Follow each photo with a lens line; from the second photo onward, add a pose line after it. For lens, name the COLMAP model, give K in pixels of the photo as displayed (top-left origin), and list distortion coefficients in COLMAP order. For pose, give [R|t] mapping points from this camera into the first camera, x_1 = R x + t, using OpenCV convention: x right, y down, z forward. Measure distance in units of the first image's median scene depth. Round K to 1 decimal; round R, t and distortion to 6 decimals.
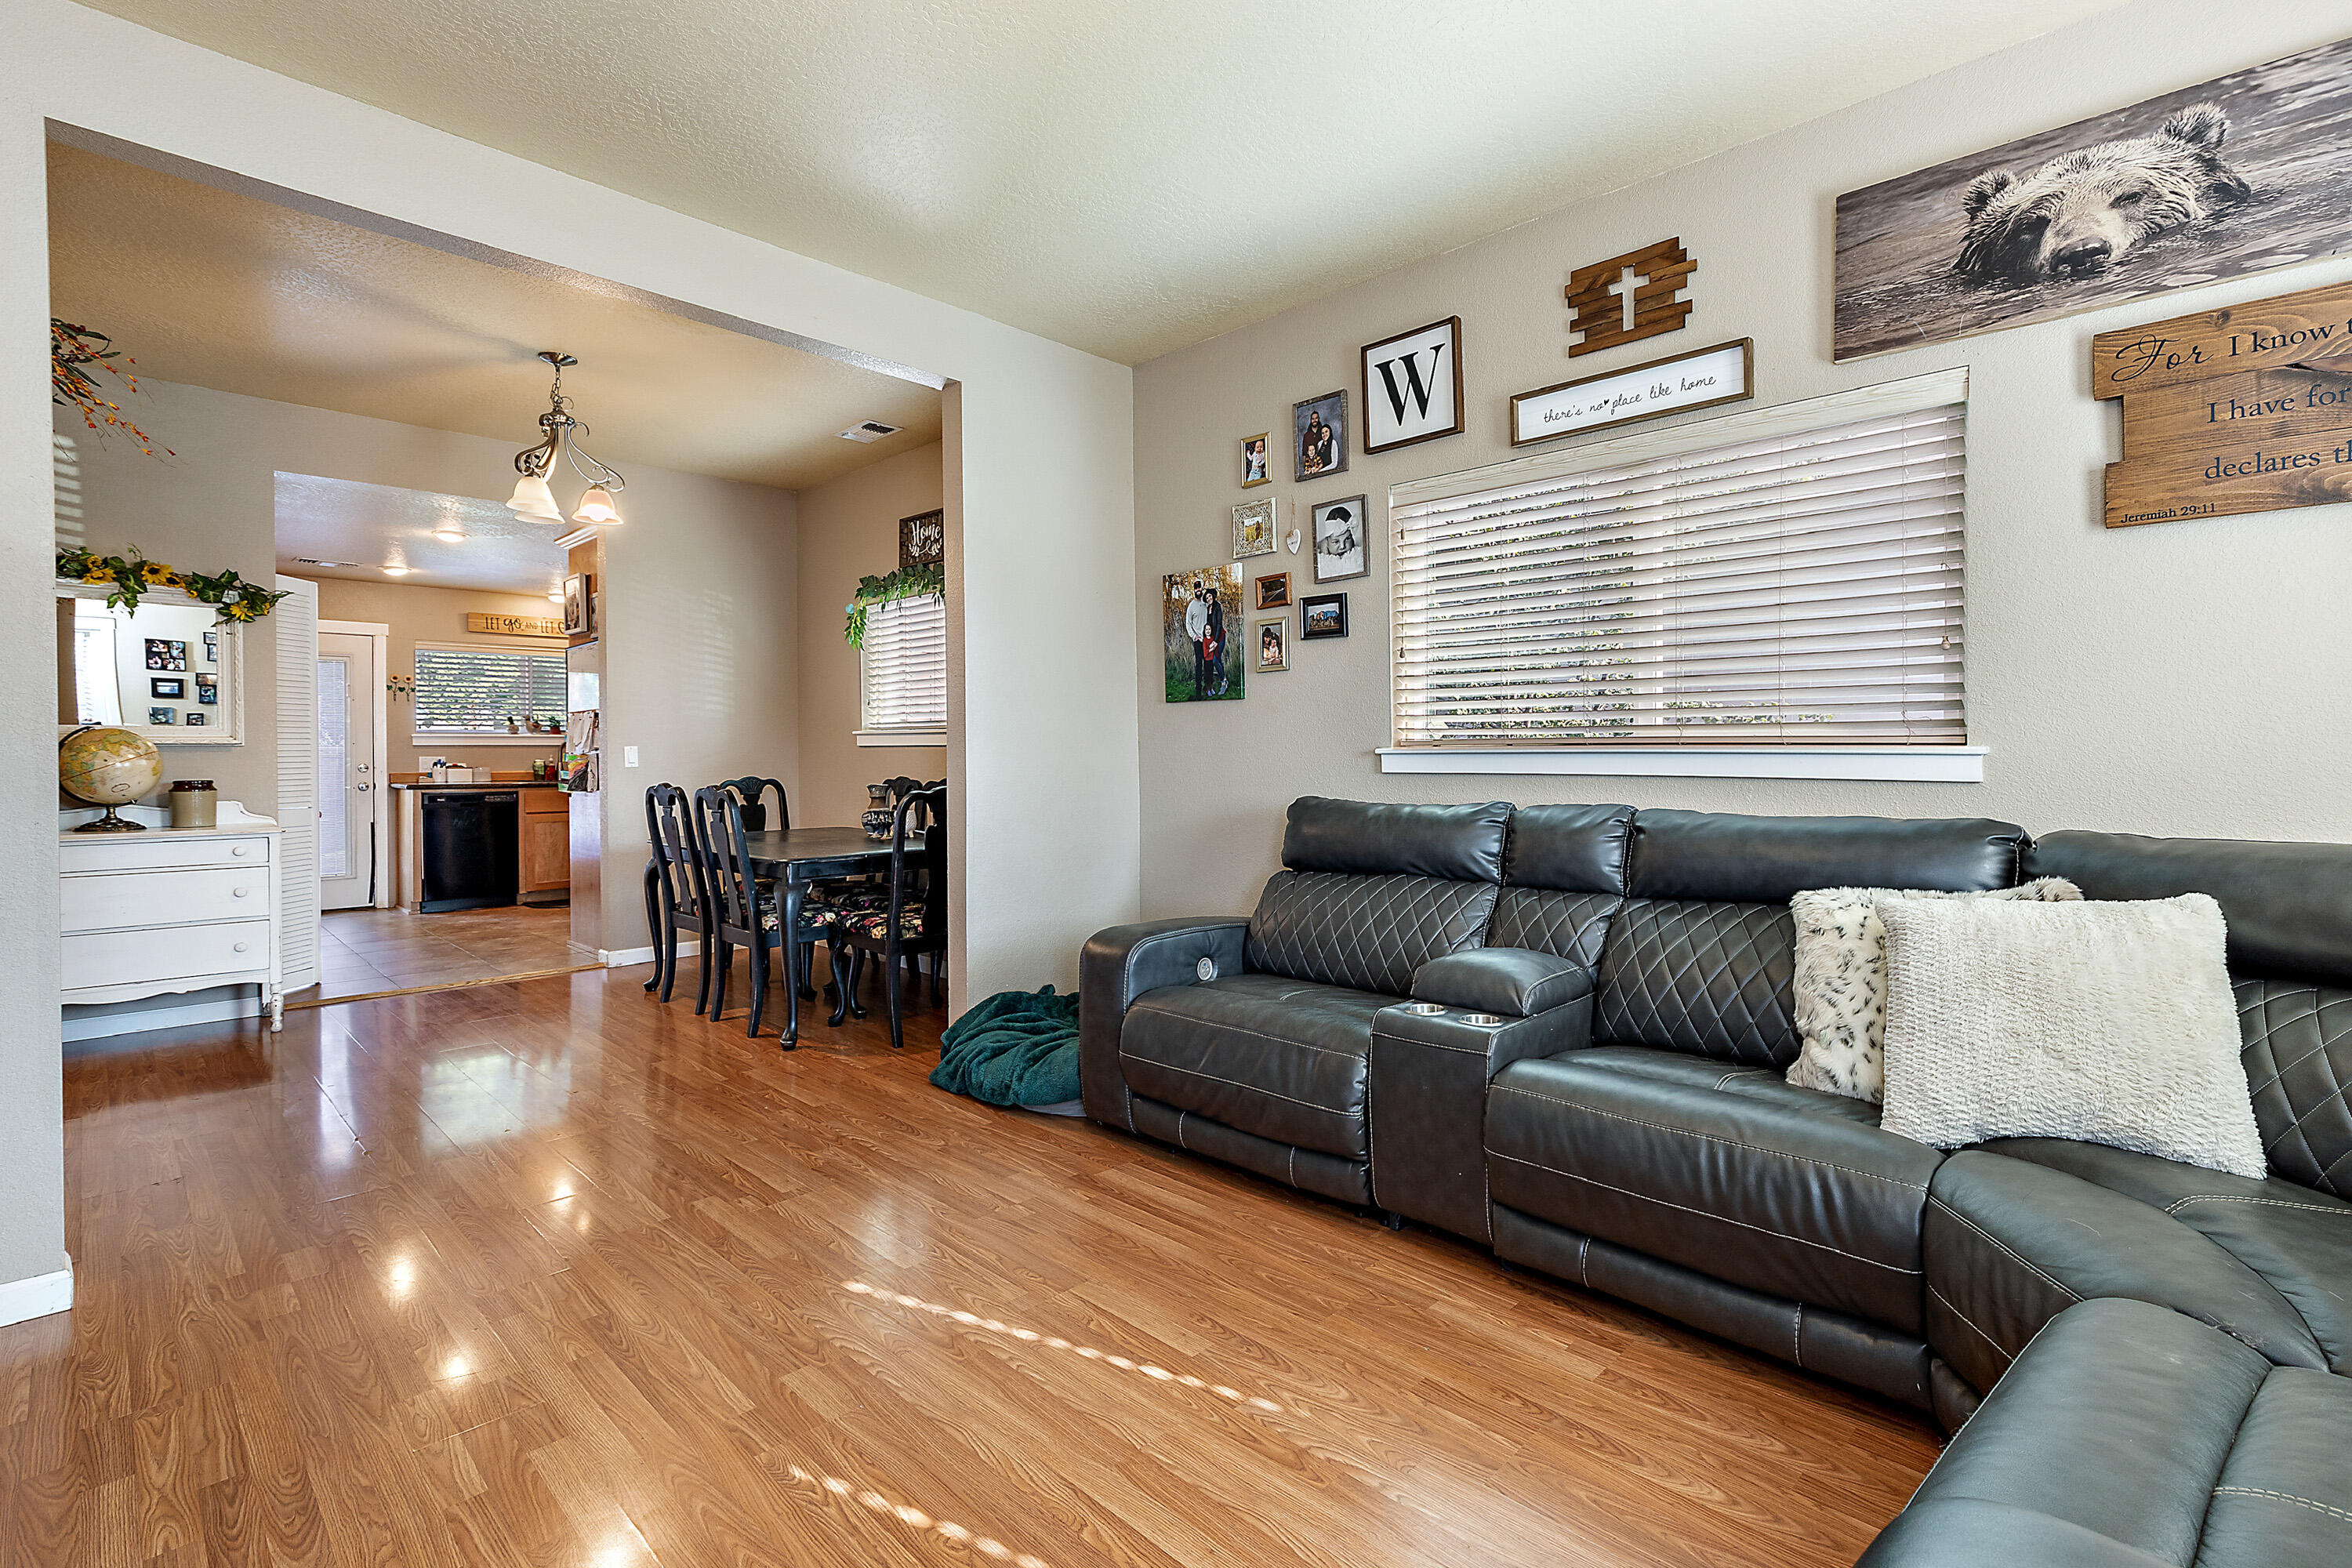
lens RADIAL K [[1058.1, 0, 1171.2], [0, 1058.1, 761.4], [0, 0, 1]] dist [0.001786, 0.000328]
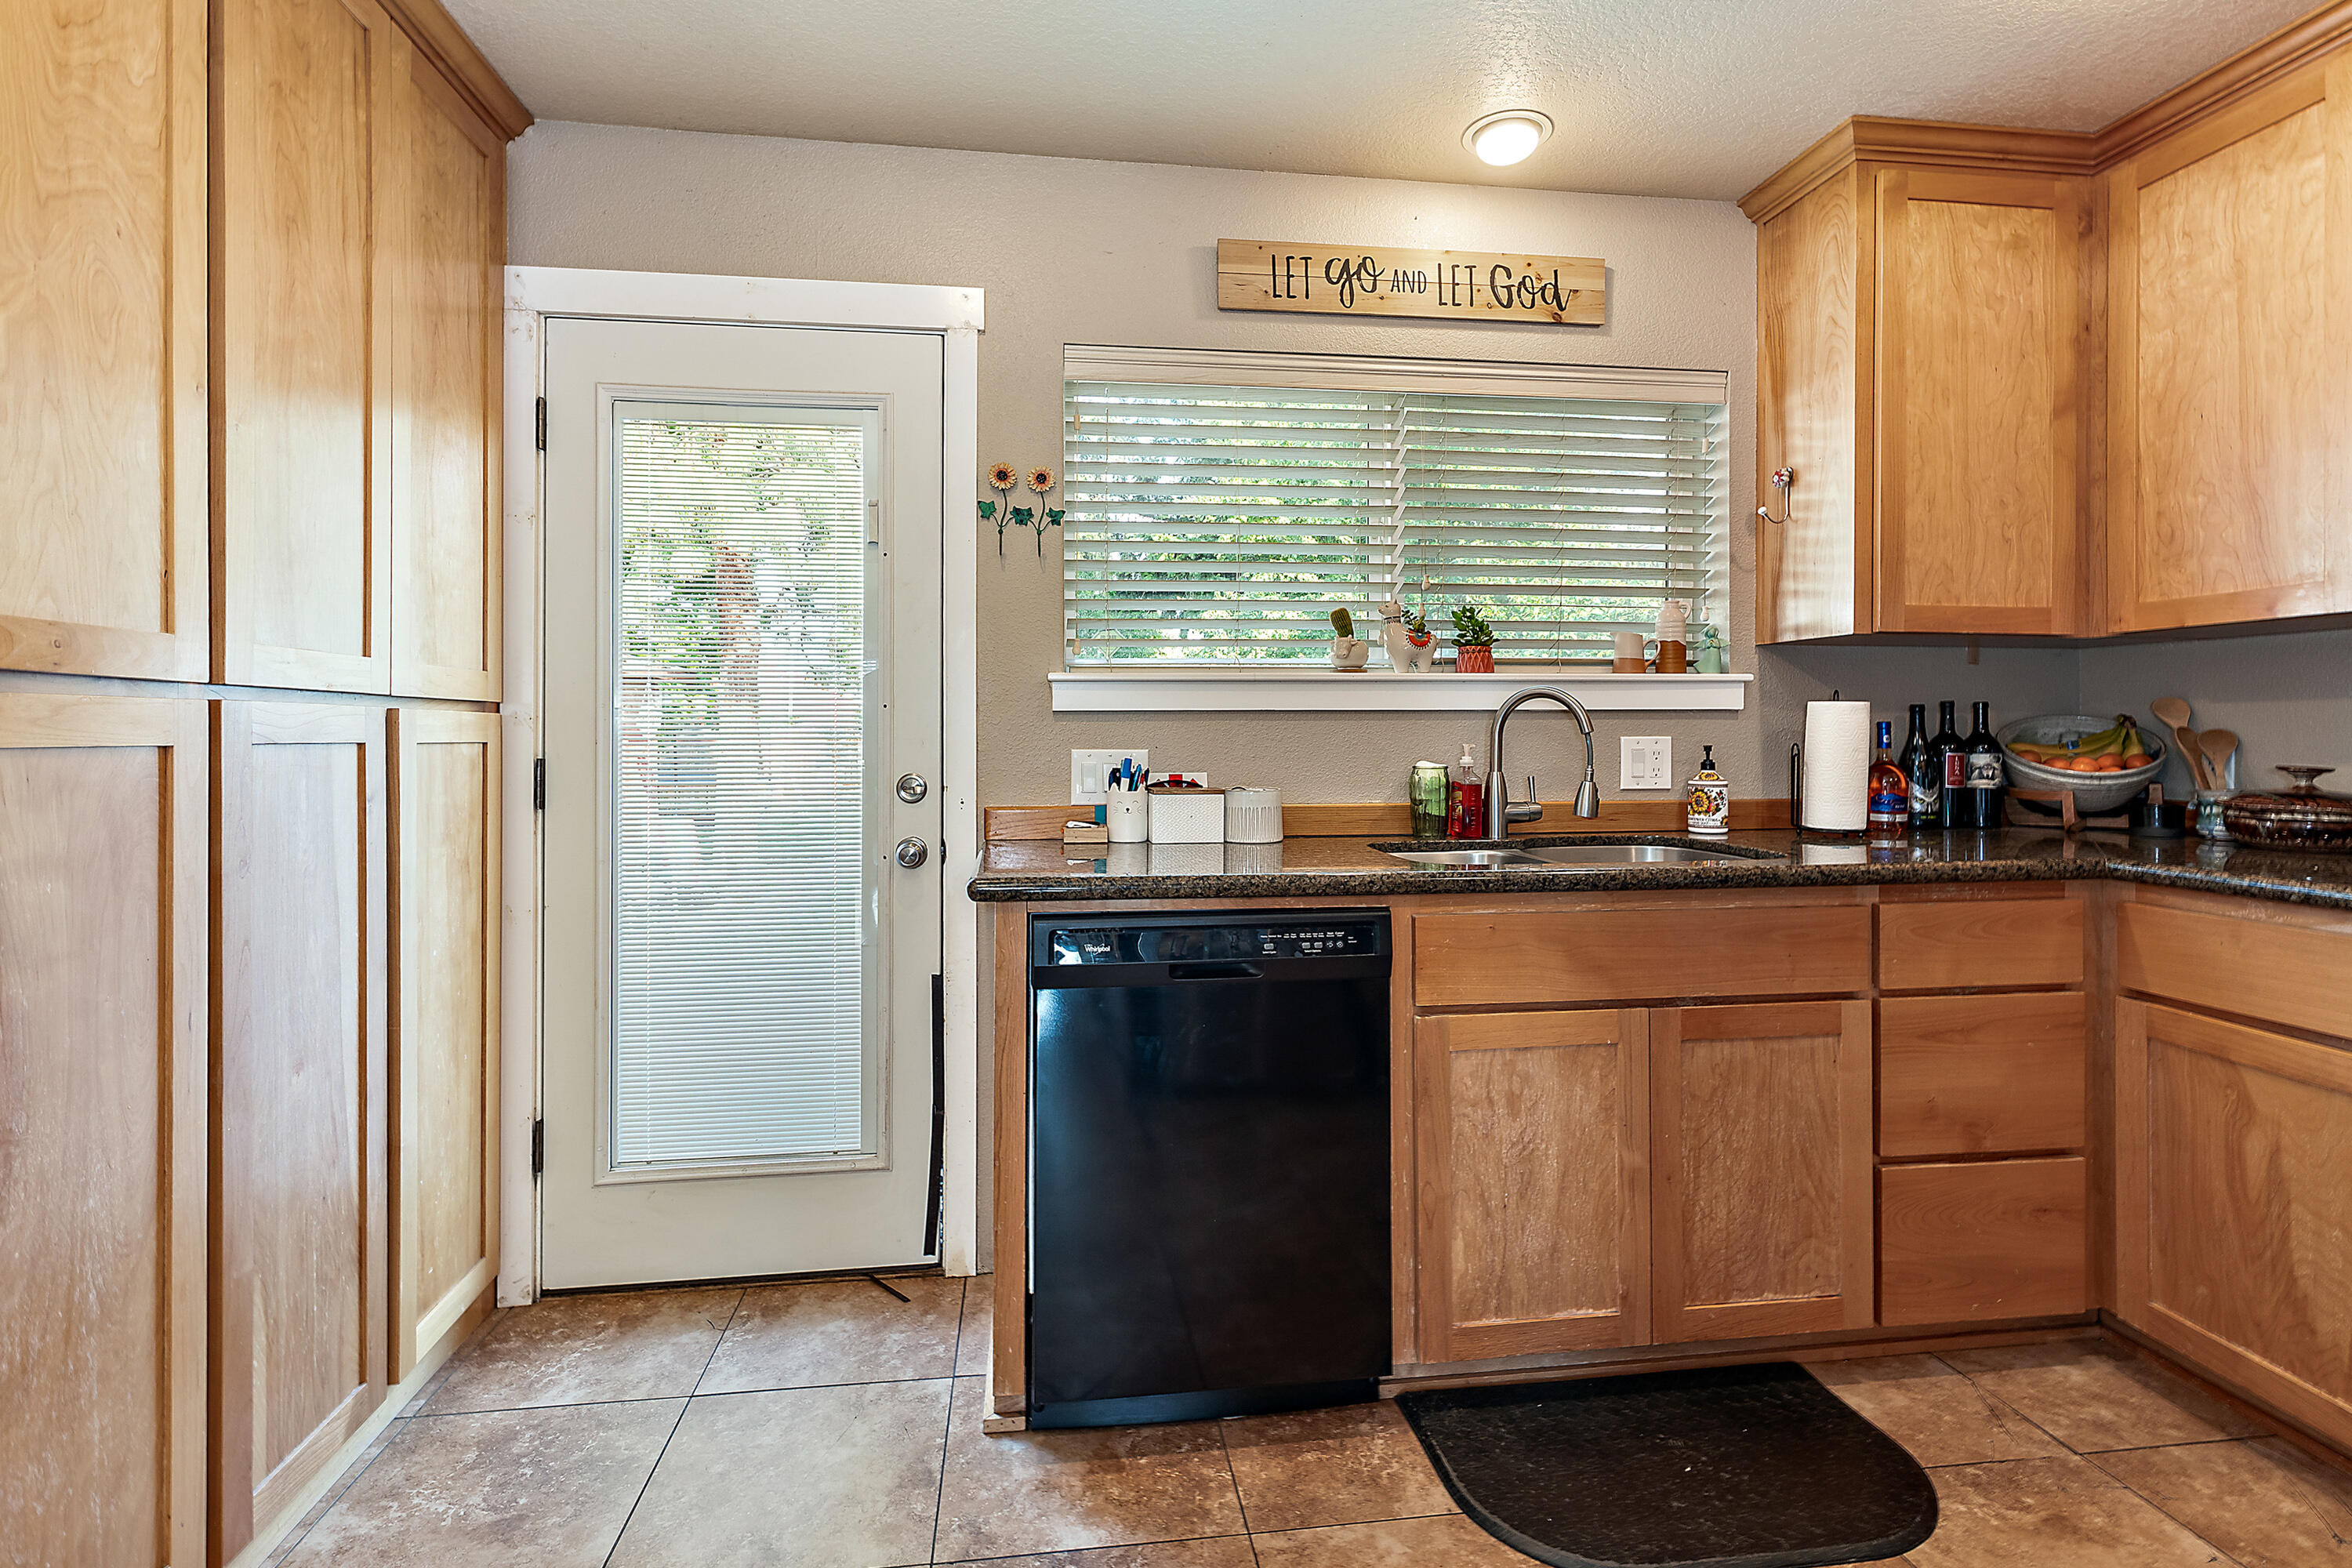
lens RADIAL K [[1083.1, 0, 1172.7], [0, 1083.1, 732.3], [0, 0, 1]] dist [-0.001265, -0.000341]
pose [[0.791280, -0.001455, -0.611453, -0.933090], [-0.006772, 0.999915, -0.011143, -0.011266], [0.611417, 0.012958, 0.791203, 1.439098]]
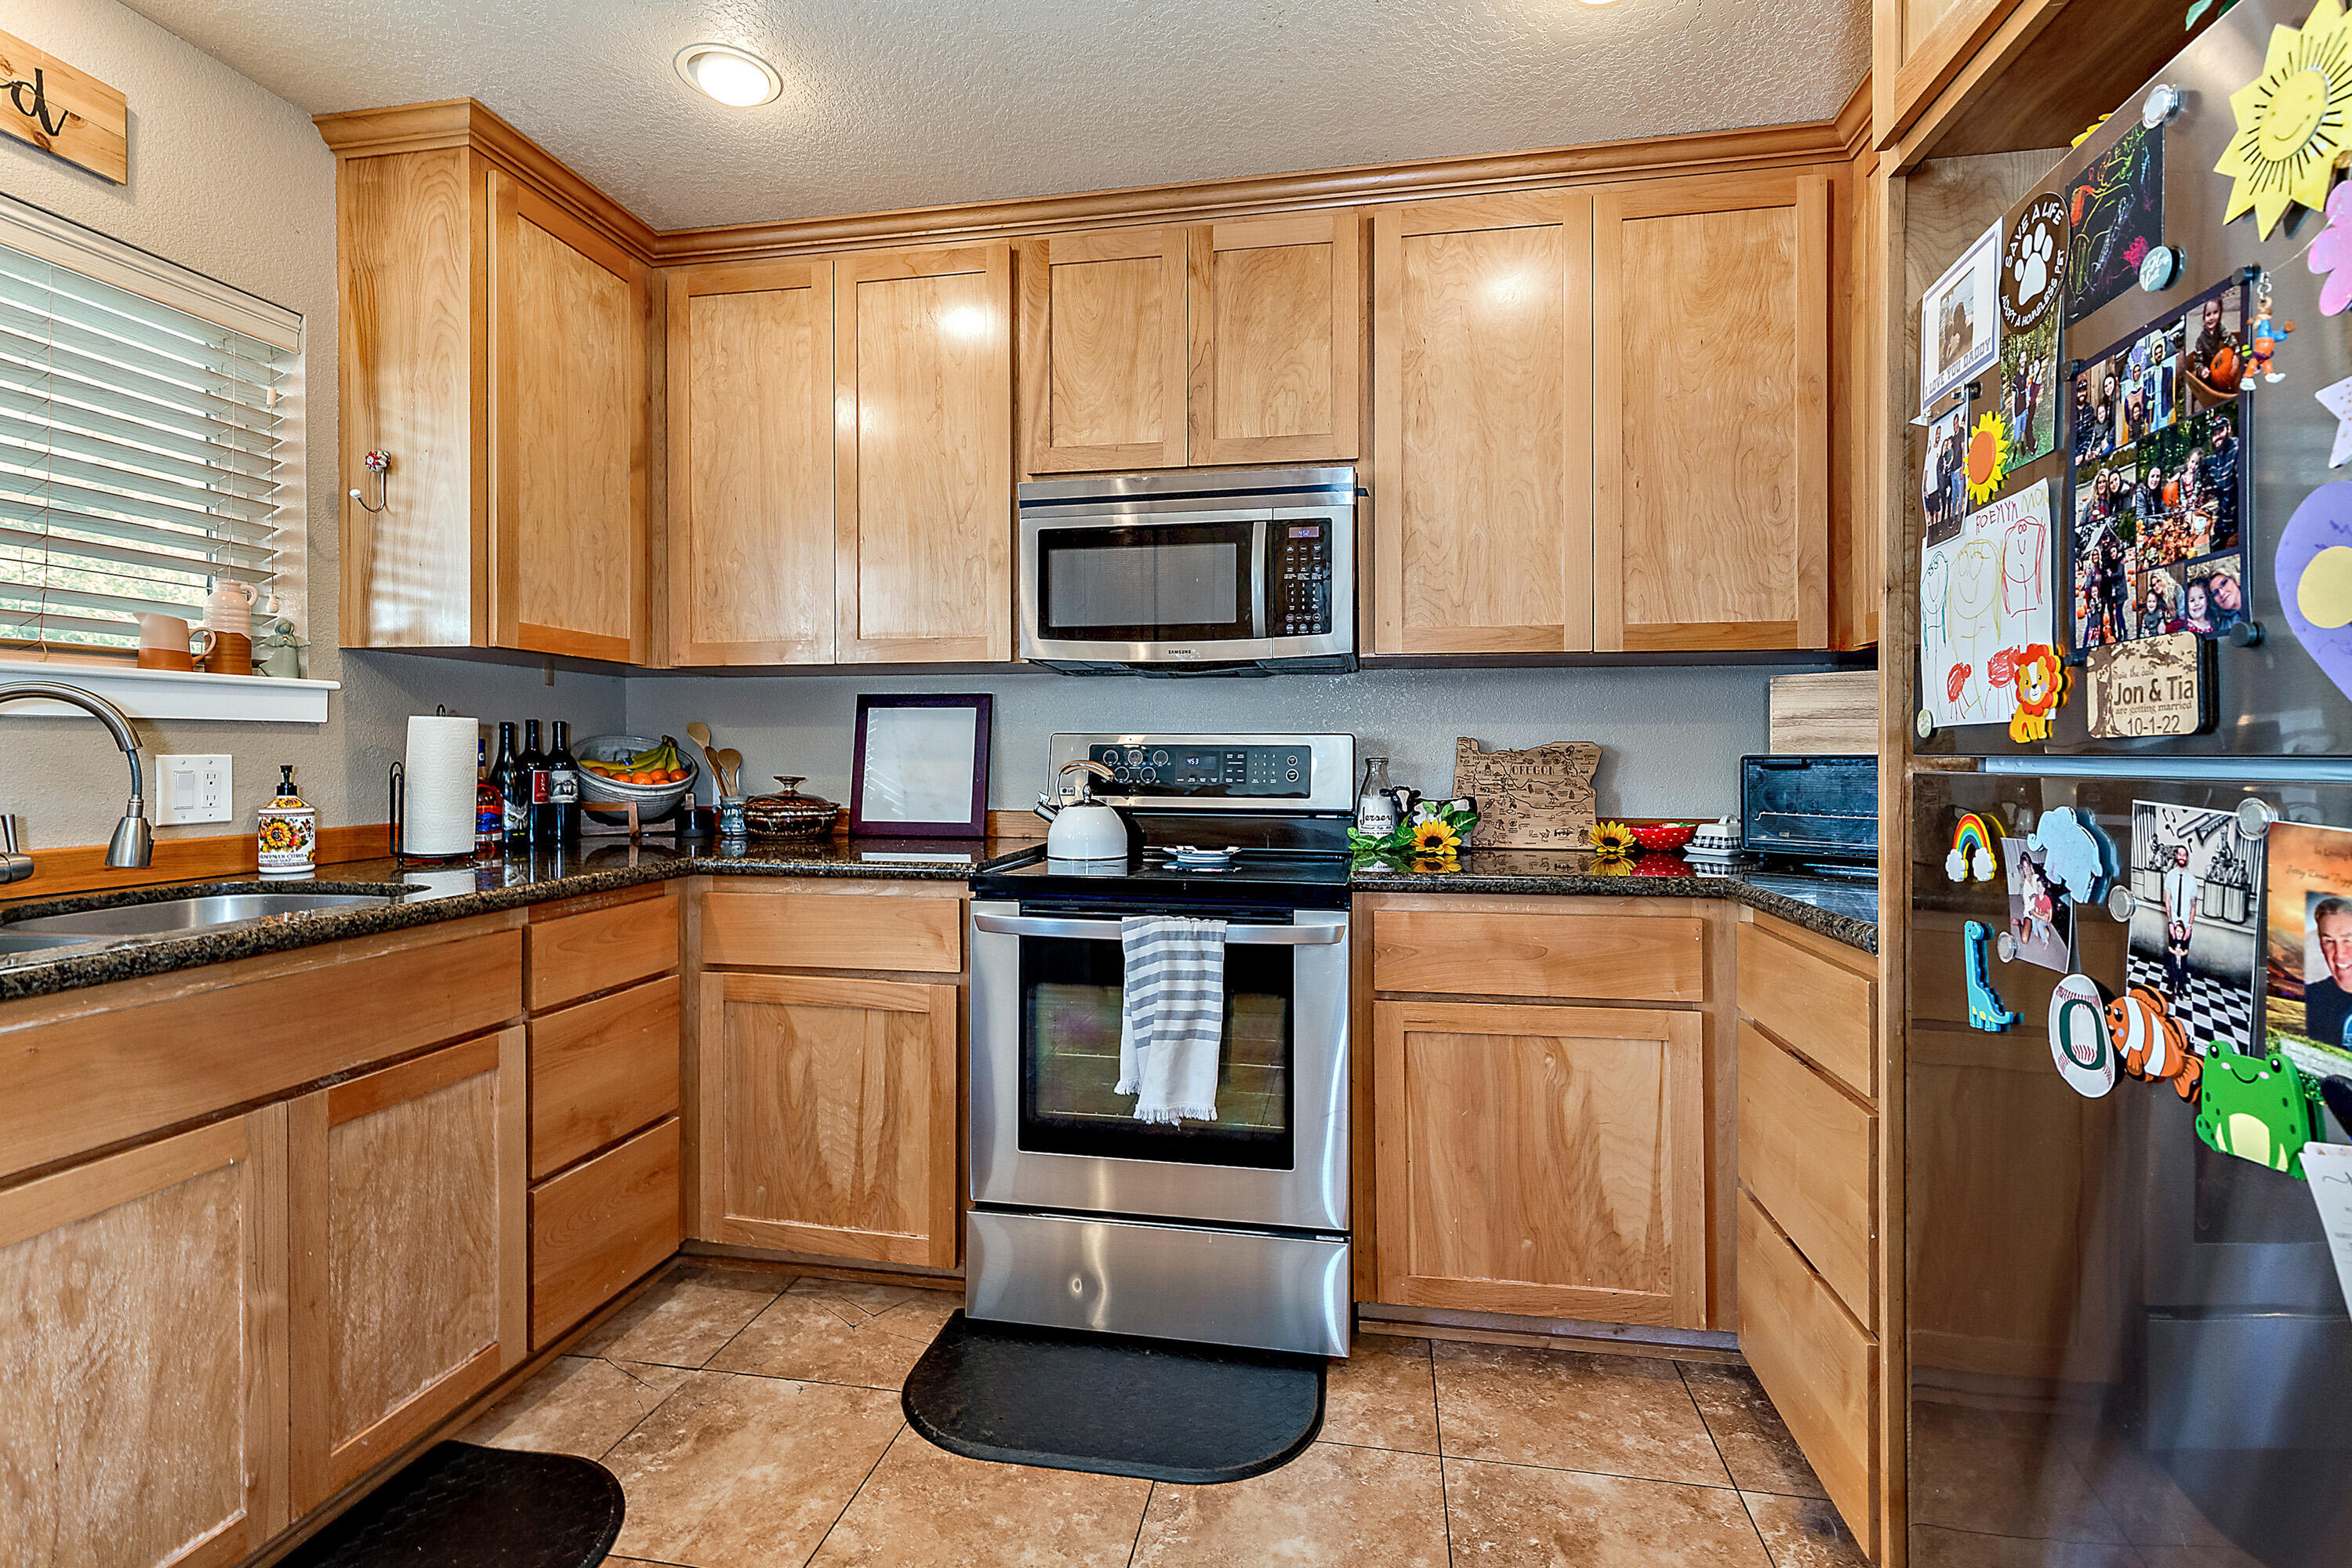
lens RADIAL K [[1088.0, 0, 1173.5], [0, 1088.0, 760.3], [0, 0, 1]] dist [0.001671, 0.000238]
pose [[0.823721, -0.003757, 0.566983, -0.992534], [0.006032, 0.999980, -0.002138, -0.011475], [-0.566964, 0.005182, 0.823726, 1.454507]]
